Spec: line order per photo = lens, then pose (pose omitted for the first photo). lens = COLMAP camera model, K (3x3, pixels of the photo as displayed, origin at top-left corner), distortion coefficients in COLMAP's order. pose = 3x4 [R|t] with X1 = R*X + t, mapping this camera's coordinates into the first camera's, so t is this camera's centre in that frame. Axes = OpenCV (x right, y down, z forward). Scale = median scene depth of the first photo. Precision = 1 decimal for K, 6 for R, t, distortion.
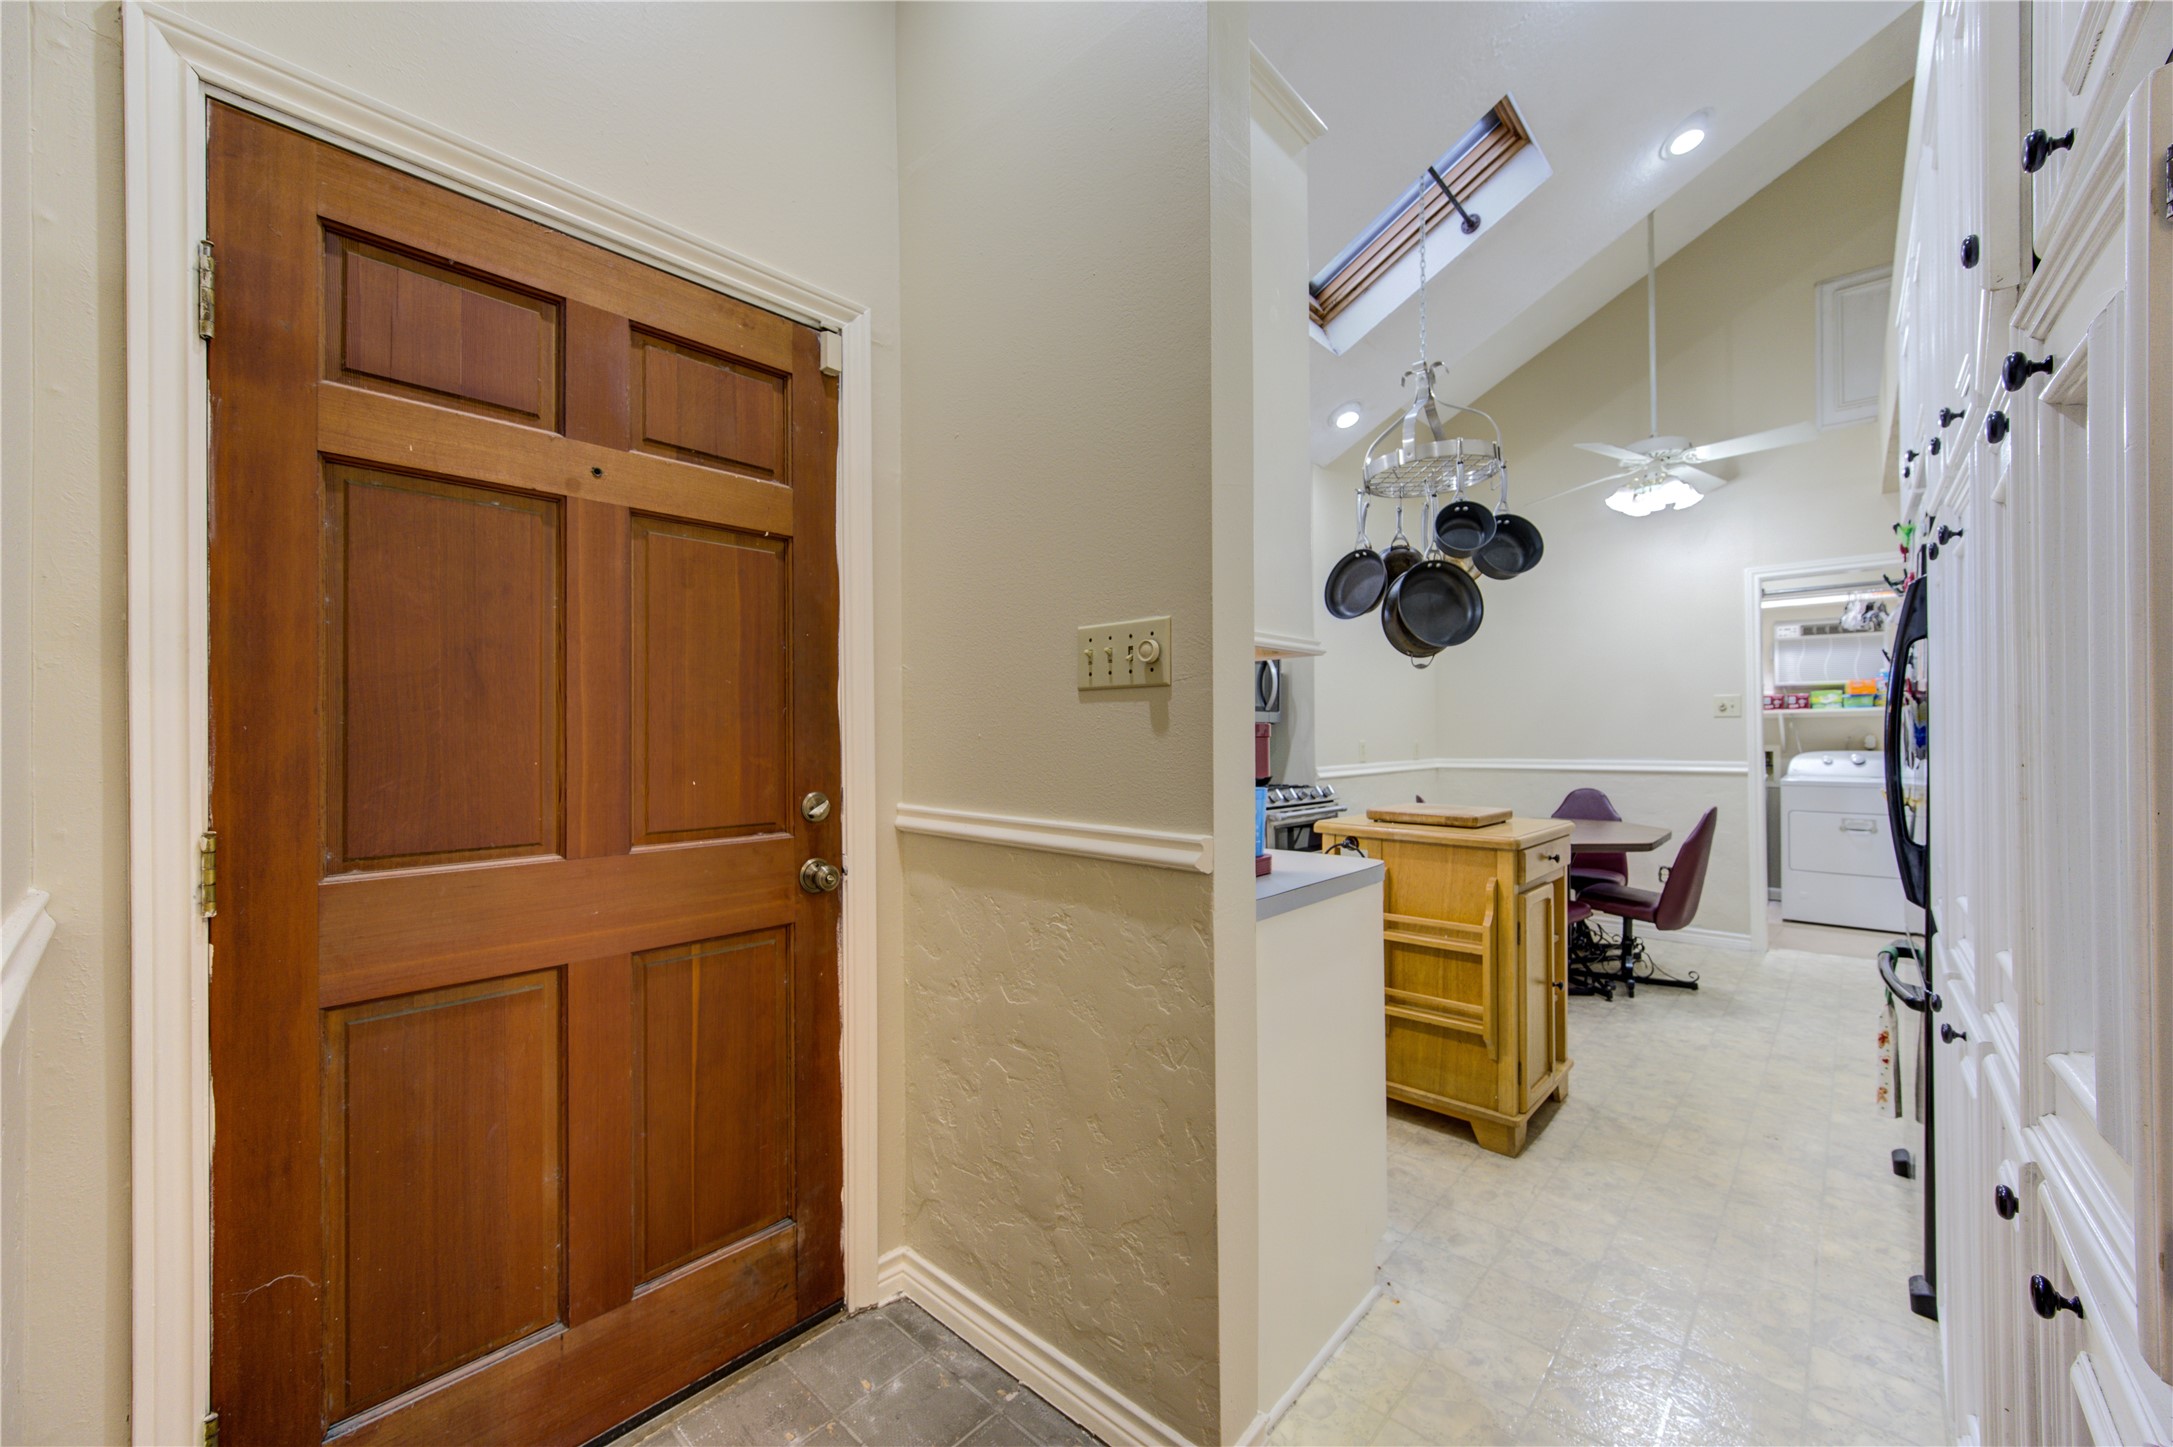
lens RADIAL K [[872.4, 0, 1075.3], [0, 872.4, 727.9], [0, 0, 1]] dist [-0.000585, -0.000340]
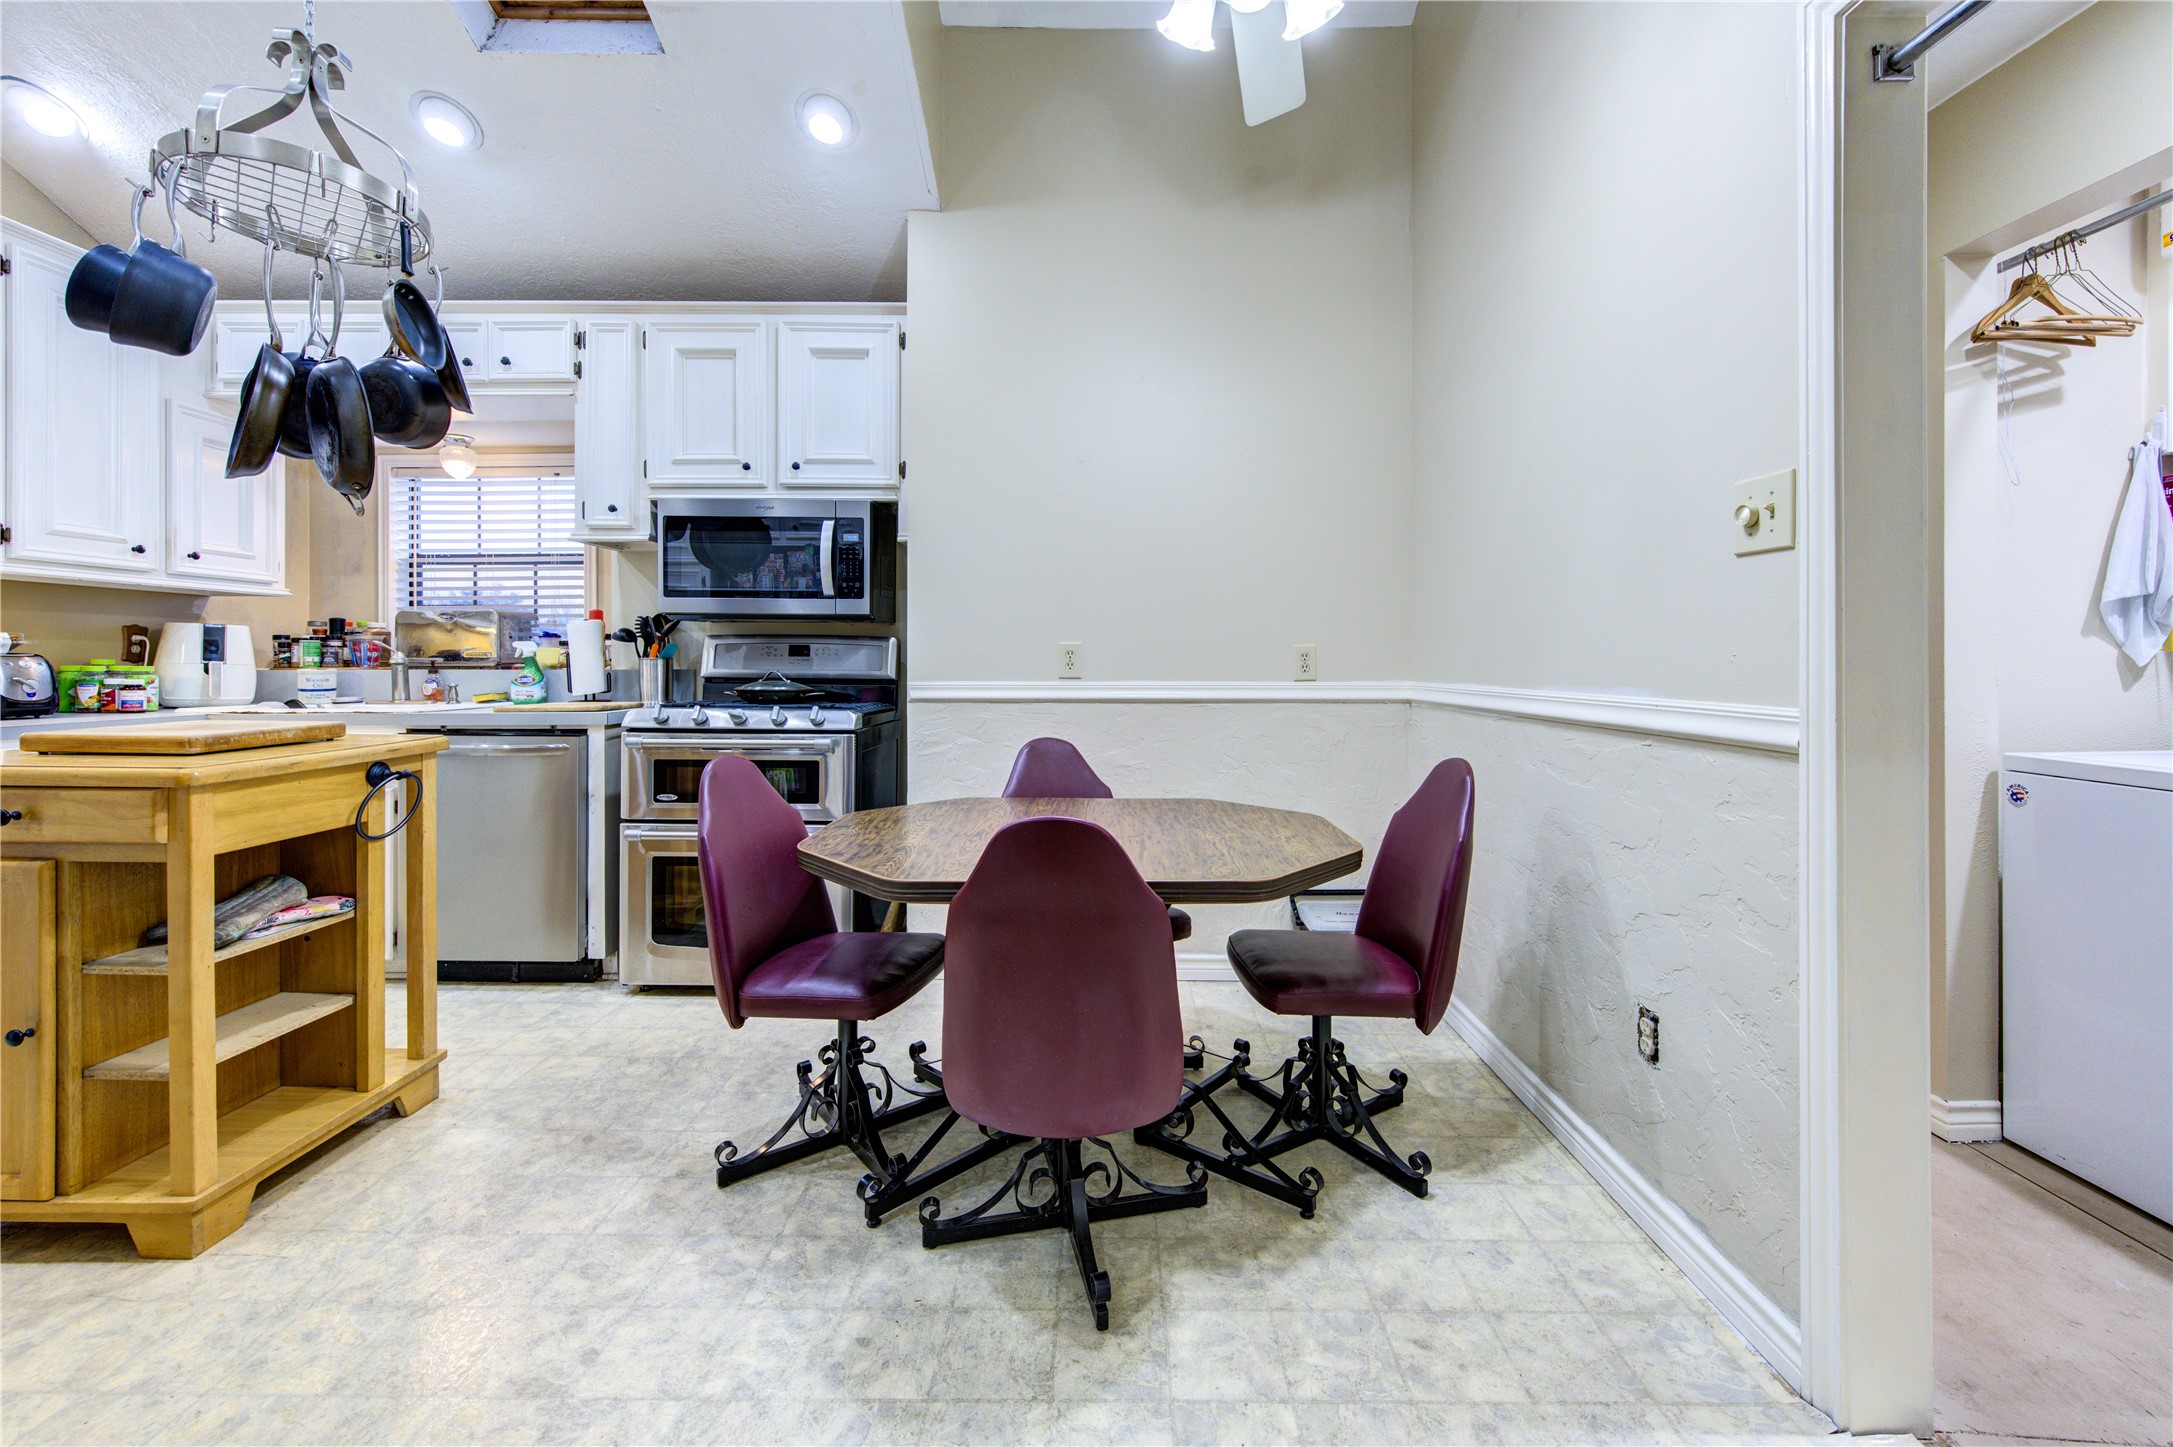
lens RADIAL K [[882.4, 0, 1110.3], [0, 882.4, 661.3], [0, 0, 1]] dist [0.003315, -0.000330]
pose [[0.666689, 0.010780, -0.745258, 2.047253], [-0.001238, 0.999910, 0.013356, 0.050506], [0.745335, -0.007981, 0.666642, 1.597798]]
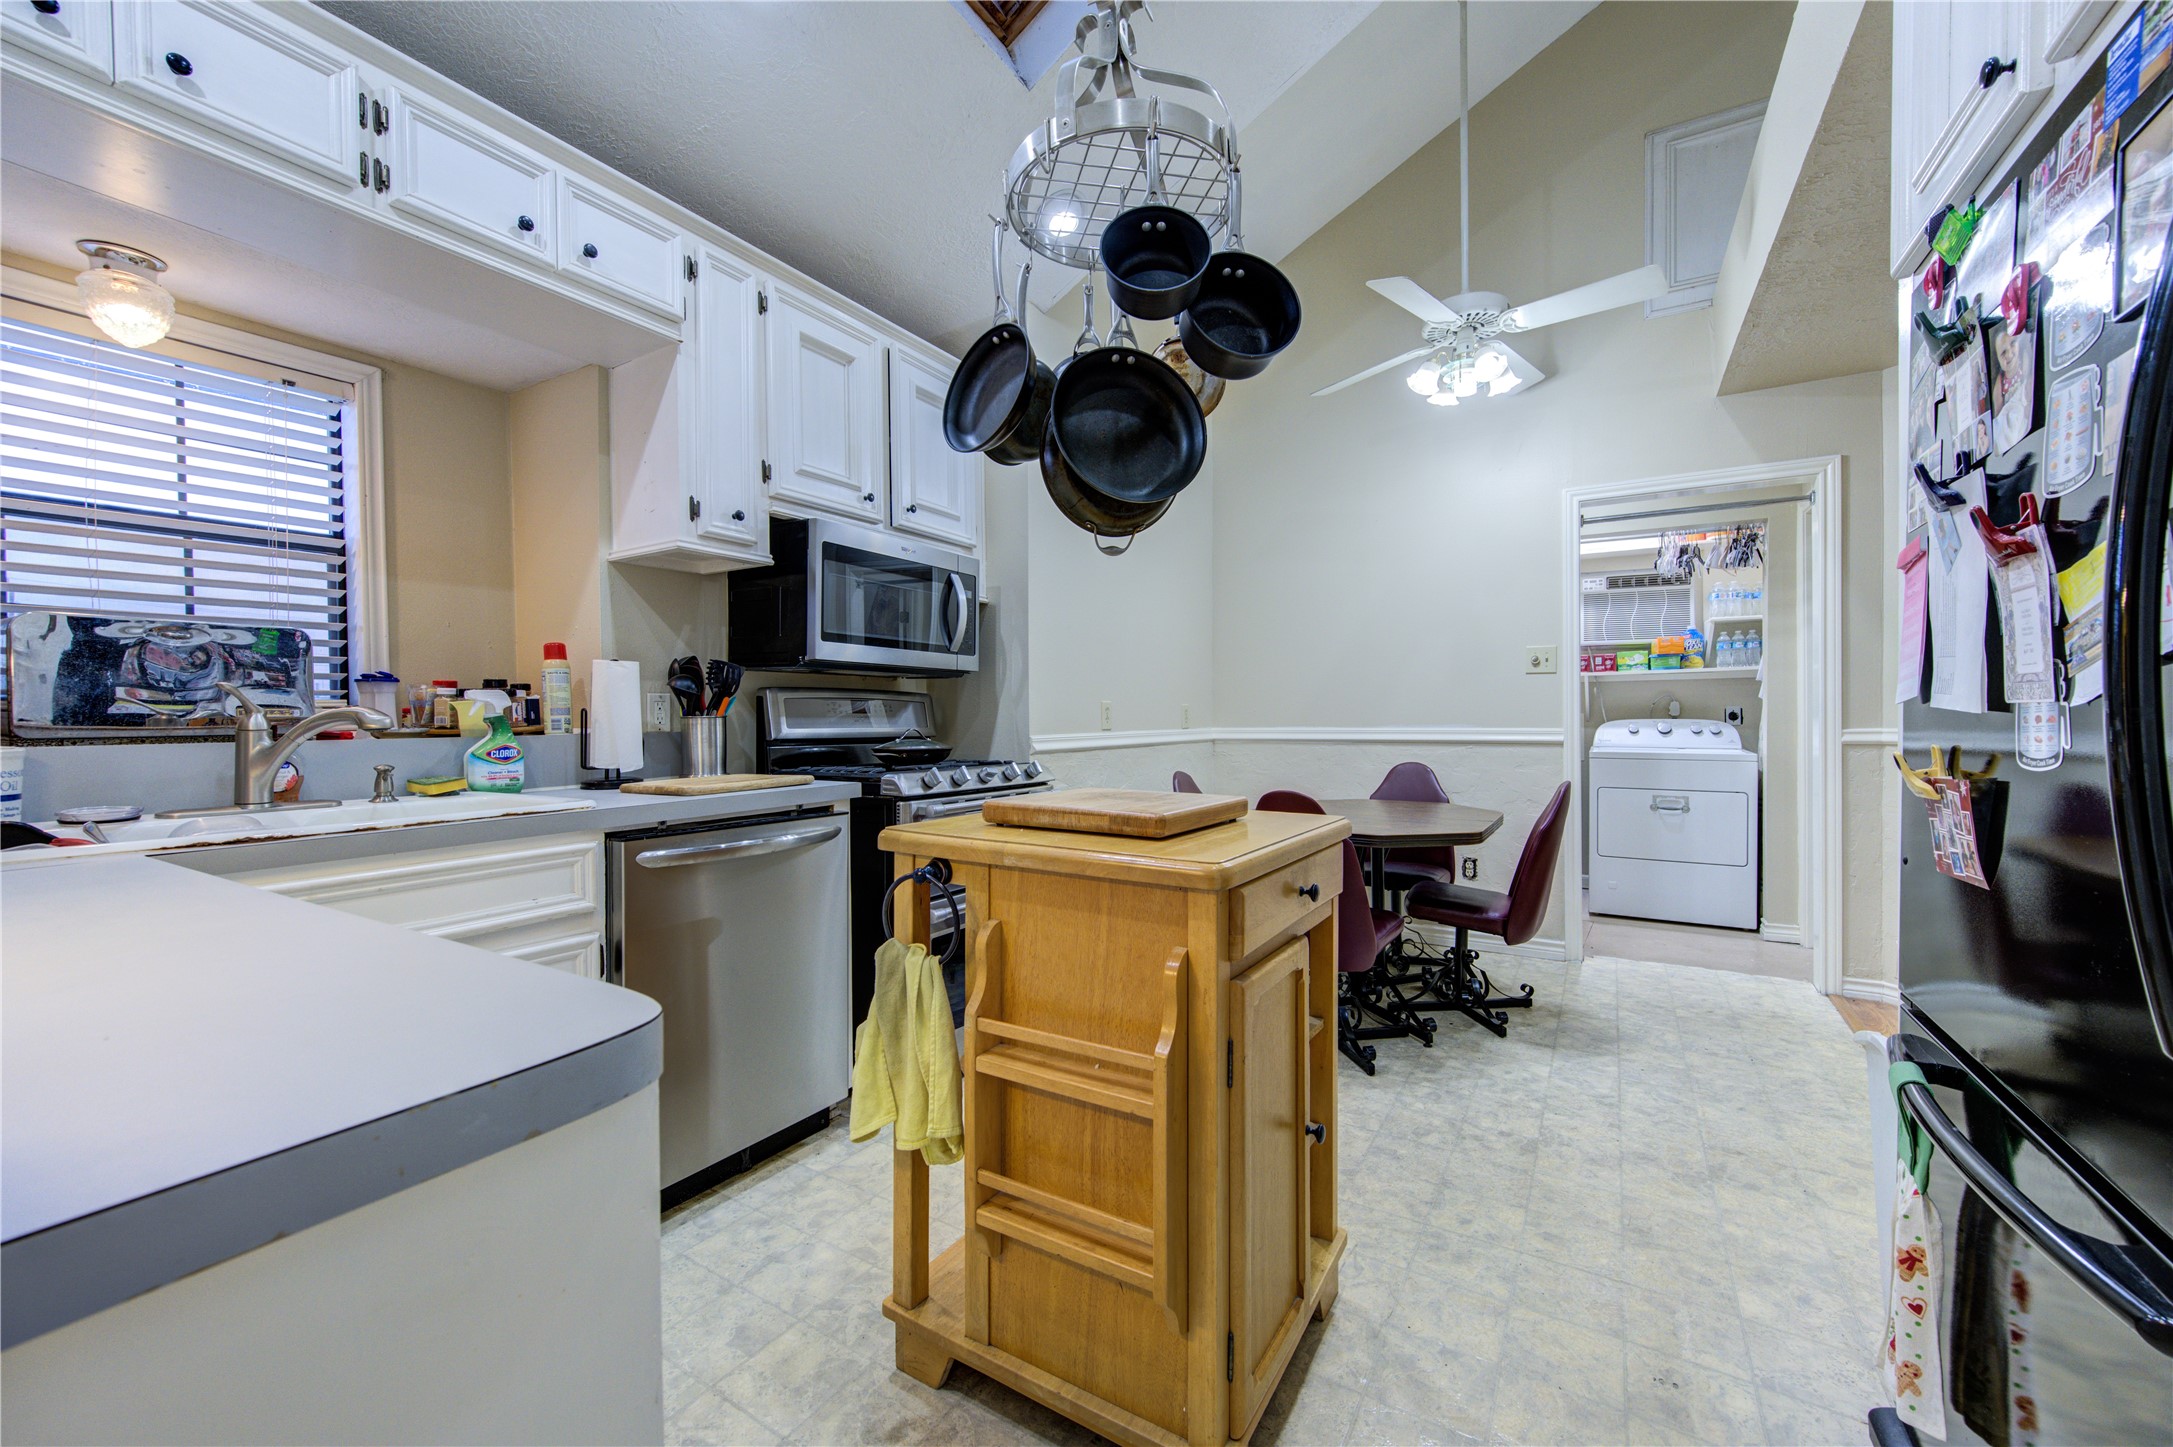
lens RADIAL K [[875.3, 0, 1093.6], [0, 875.3, 716.6], [0, 0, 1]] dist [0.002511, 0.000471]
pose [[0.979437, 0.002606, 0.201734, 0.437658], [-0.004519, 0.999949, 0.009022, 0.055839], [-0.201700, -0.009748, 0.979399, 0.710316]]
